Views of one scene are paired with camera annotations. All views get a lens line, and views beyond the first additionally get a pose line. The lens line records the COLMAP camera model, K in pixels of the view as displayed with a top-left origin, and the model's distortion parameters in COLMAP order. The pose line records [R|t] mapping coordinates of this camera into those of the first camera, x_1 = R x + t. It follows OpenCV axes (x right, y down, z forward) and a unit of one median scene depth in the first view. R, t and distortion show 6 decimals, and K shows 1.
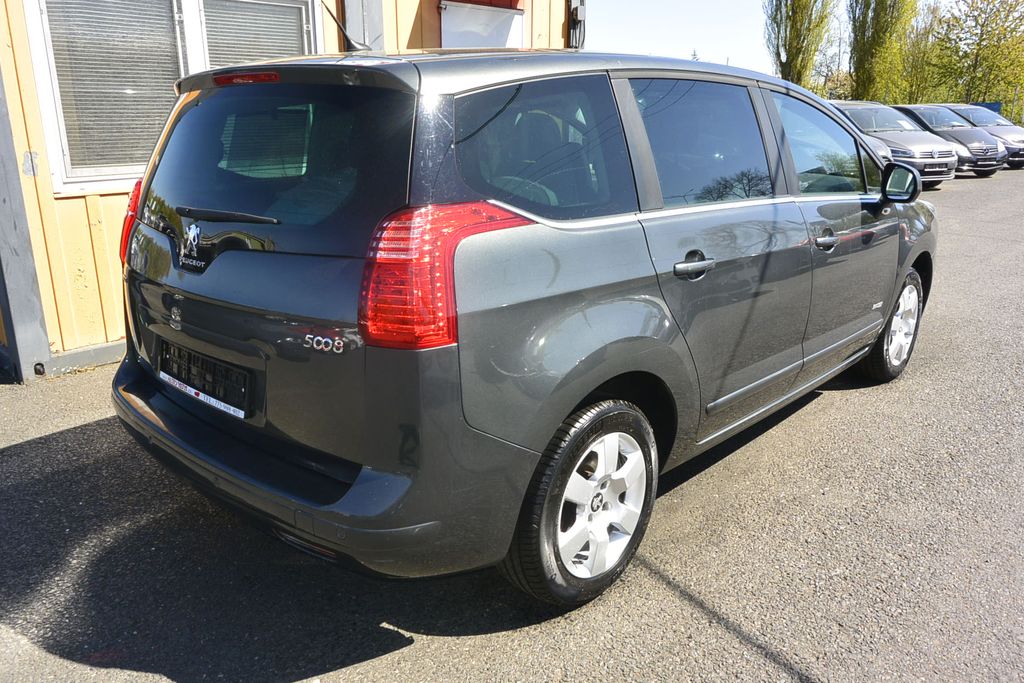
lens RADIAL K [[775.4, 0, 505.8], [0, 775.4, 327.4], [0, 0, 1]] dist [-0.001010, 0.007602]
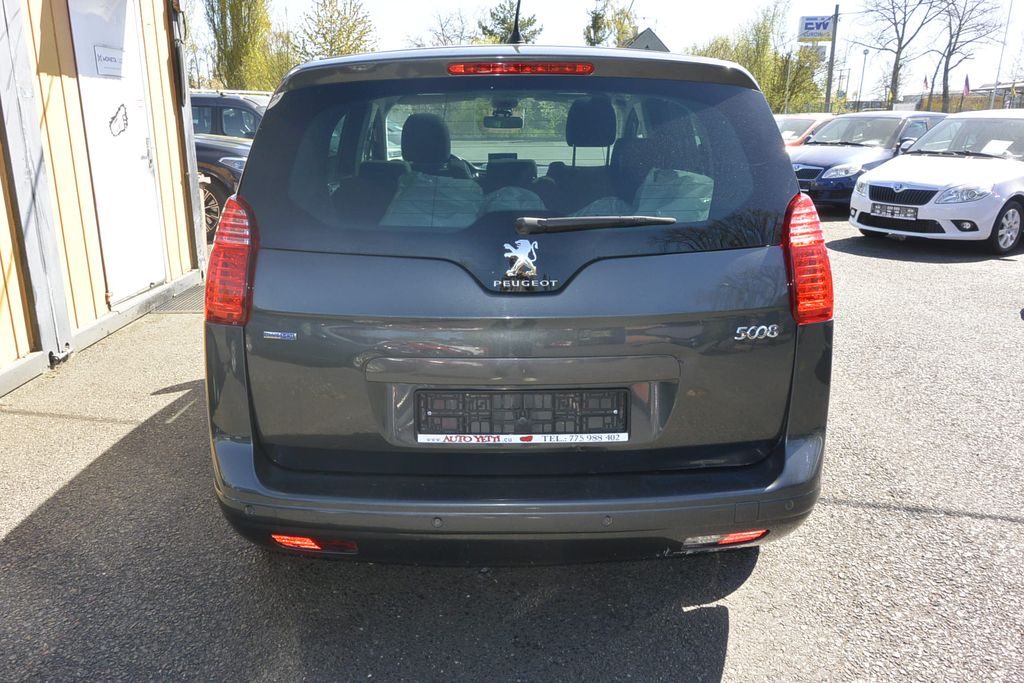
lens RADIAL K [[775.4, 0, 505.8], [0, 775.4, 327.4], [0, 0, 1]] dist [-0.001010, 0.007602]
pose [[0.720019, -0.177240, 0.670939, -0.353954], [0.181580, 0.981268, 0.064356, -0.034056], [-0.669777, 0.075492, 0.738715, 0.139217]]
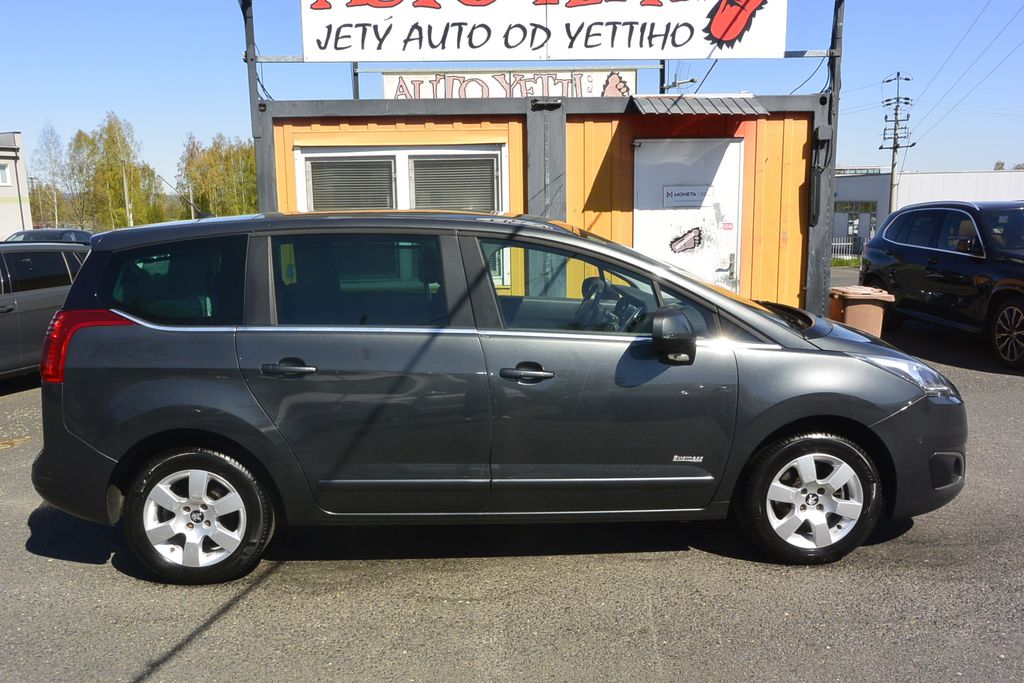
lens RADIAL K [[775.4, 0, 505.8], [0, 775.4, 327.4], [0, 0, 1]] dist [-0.001010, 0.007602]
pose [[0.714562, 0.088893, -0.693901, 0.587622], [-0.175881, 0.982862, -0.055207, -0.057701], [0.677102, 0.161492, 0.717951, 0.107025]]
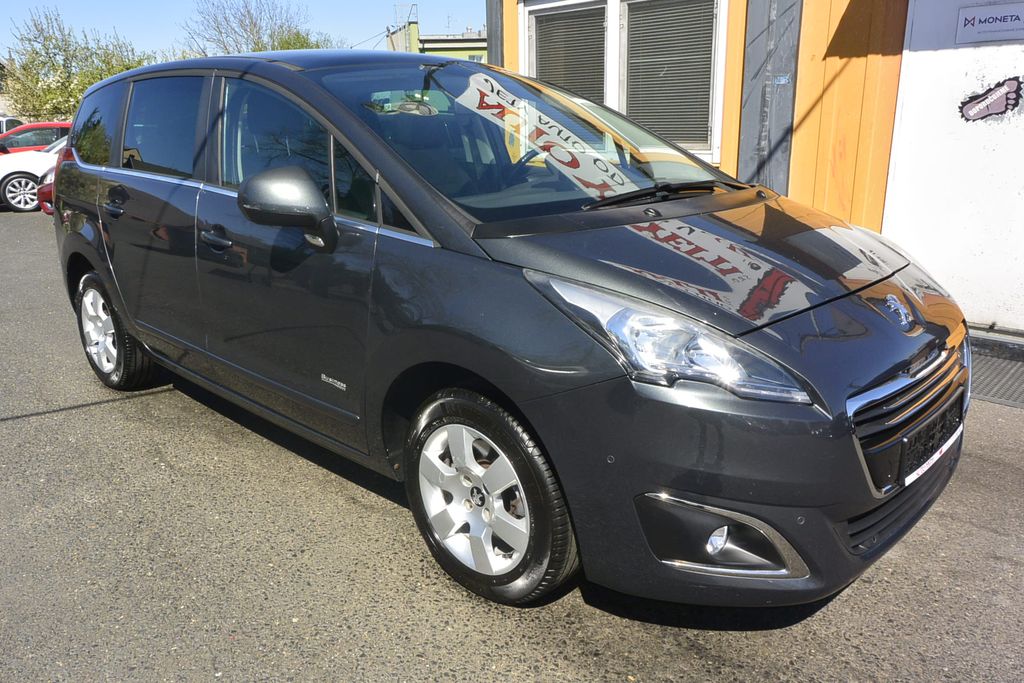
lens RADIAL K [[775.4, 0, 505.8], [0, 775.4, 327.4], [0, 0, 1]] dist [-0.001010, 0.007602]
pose [[0.003661, 0.267748, -0.963482, 0.689913], [-0.251802, 0.932690, 0.258234, -0.175216], [0.967772, 0.241661, 0.070834, 0.671648]]
